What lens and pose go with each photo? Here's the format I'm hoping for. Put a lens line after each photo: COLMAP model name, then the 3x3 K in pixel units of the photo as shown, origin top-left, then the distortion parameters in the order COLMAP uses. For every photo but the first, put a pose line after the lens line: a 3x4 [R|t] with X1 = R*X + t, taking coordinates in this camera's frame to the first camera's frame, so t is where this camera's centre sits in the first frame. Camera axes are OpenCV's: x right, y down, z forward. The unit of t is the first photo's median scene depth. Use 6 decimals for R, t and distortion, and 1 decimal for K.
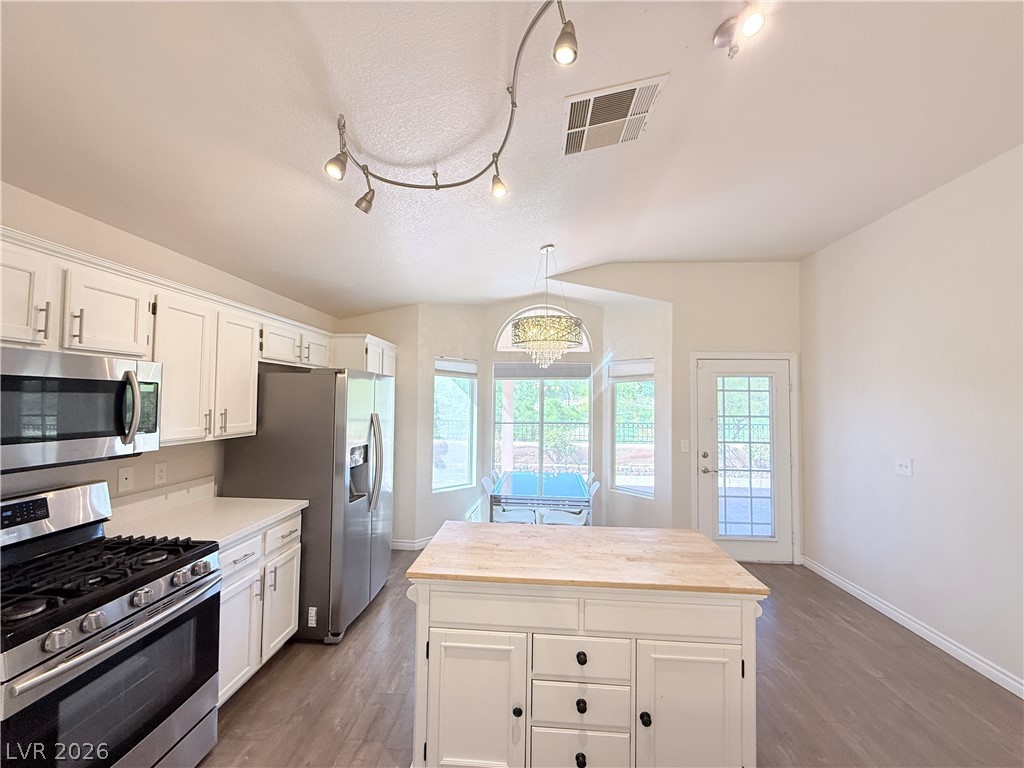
lens RADIAL K [[409.5, 0, 512.2], [0, 409.5, 384.1], [0, 0, 1]] dist [-0.001175, 0.000296]
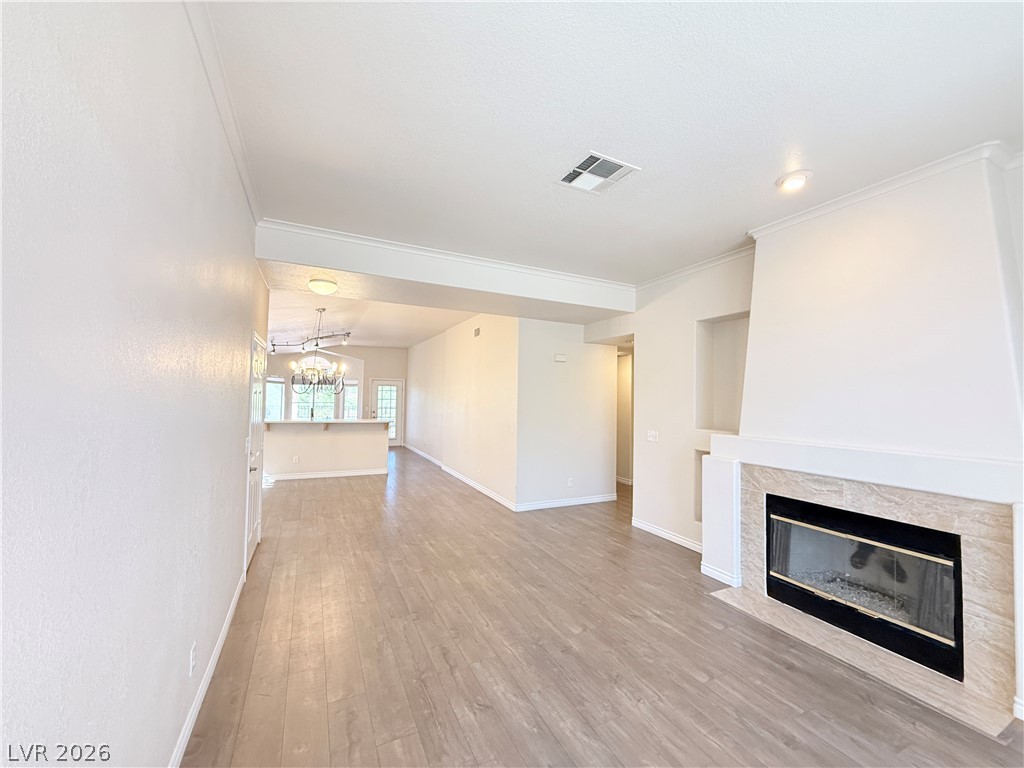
lens RADIAL K [[409.5, 0, 511.7], [0, 409.5, 384.4], [0, 0, 1]] dist [-0.001175, 0.000296]
pose [[0.870937, 0.017737, 0.491074, -0.219380], [-0.026351, 0.999596, 0.010630, -0.155554], [-0.490687, -0.022198, 0.871053, -3.718641]]
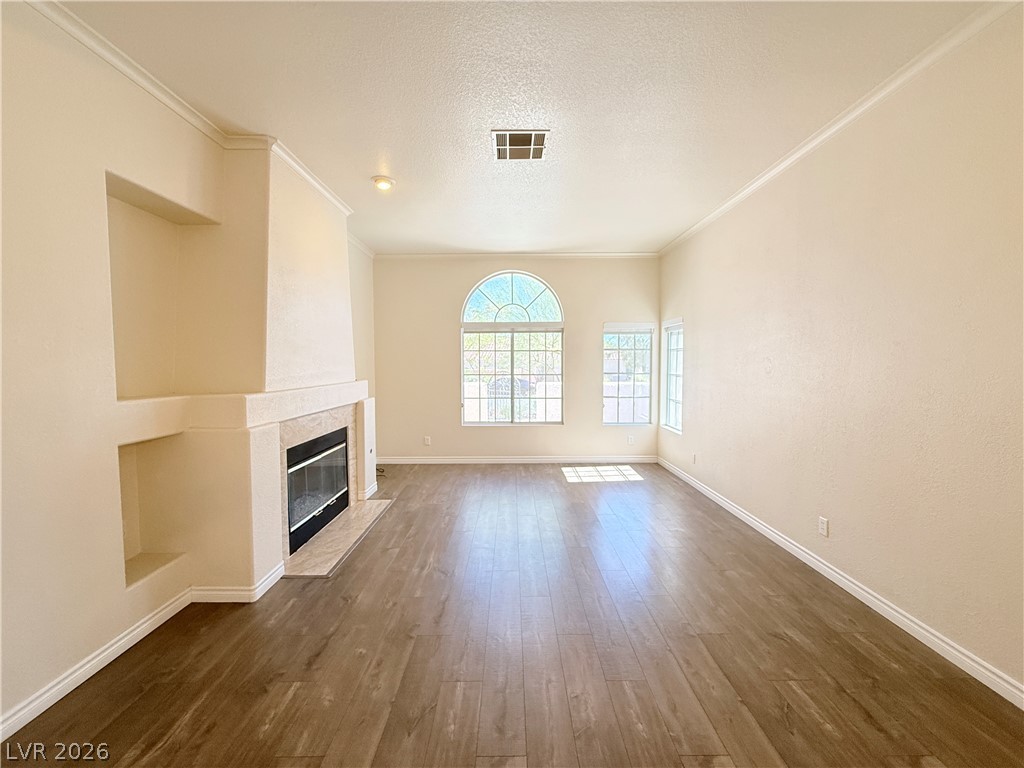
lens RADIAL K [[409.5, 0, 507.1], [0, 409.5, 382.8], [0, 0, 1]] dist [-0.001175, 0.000296]
pose [[-0.998778, -0.006660, -0.048973, 0.629533], [-0.006917, 0.999963, 0.005087, -0.006450], [0.048937, 0.005419, -0.998787, -1.572318]]
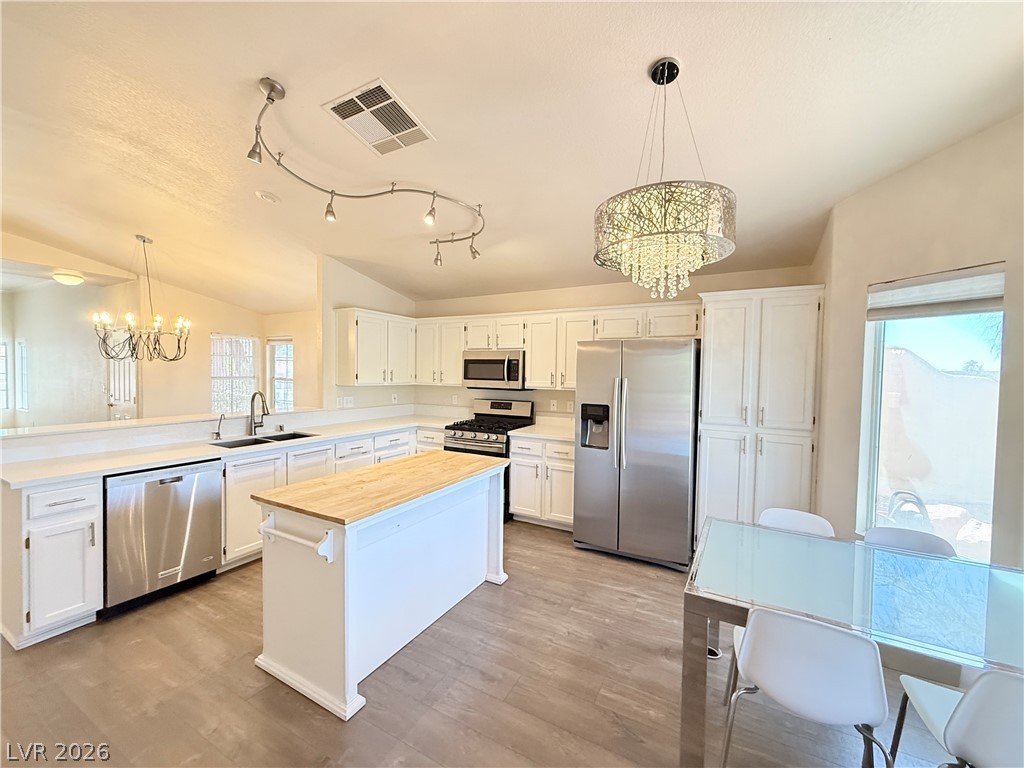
lens RADIAL K [[409.5, 0, 516.3], [0, 409.5, 385.2], [0, 0, 1]] dist [-0.001175, 0.000296]
pose [[-0.426190, 0.009303, -0.904586, 0.969449], [0.015910, 0.999870, 0.002787, 0.107534], [0.904494, -0.013204, -0.426282, 1.575094]]
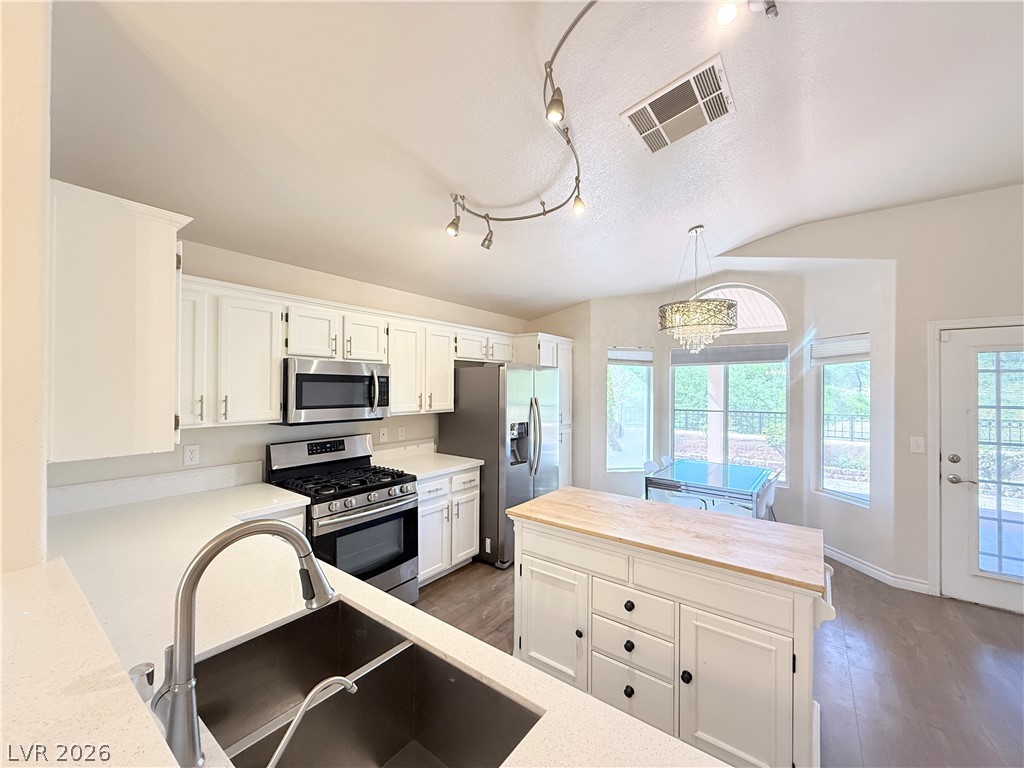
lens RADIAL K [[409.5, 0, 511.2], [0, 409.5, 384.1], [0, 0, 1]] dist [-0.001175, 0.000296]
pose [[0.837820, -0.009991, -0.545855, 0.364164], [0.024976, 0.999487, 0.020041, 0.005764], [0.545375, -0.030424, 0.837640, -0.094813]]
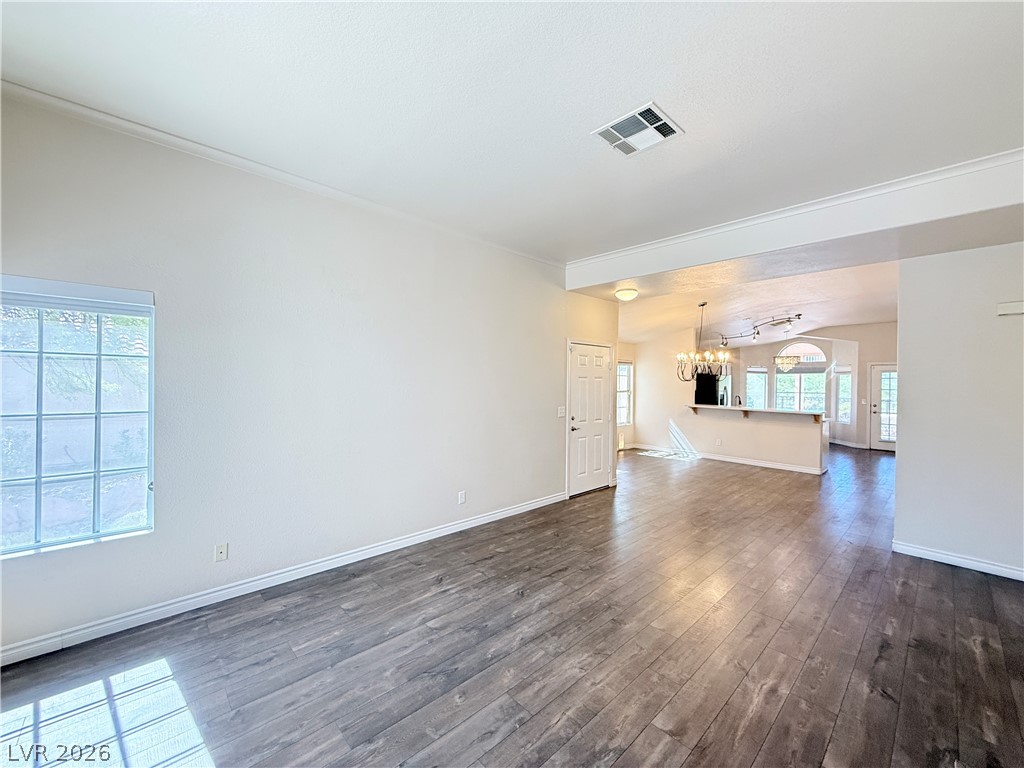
lens RADIAL K [[409.5, 0, 510.6], [0, 409.5, 384.1], [0, 0, 1]] dist [-0.001175, 0.000296]
pose [[0.725189, 0.002149, -0.688547, 1.019440], [0.024226, 0.999296, 0.028634, -0.124978], [0.688124, -0.037446, 0.724626, -3.840503]]
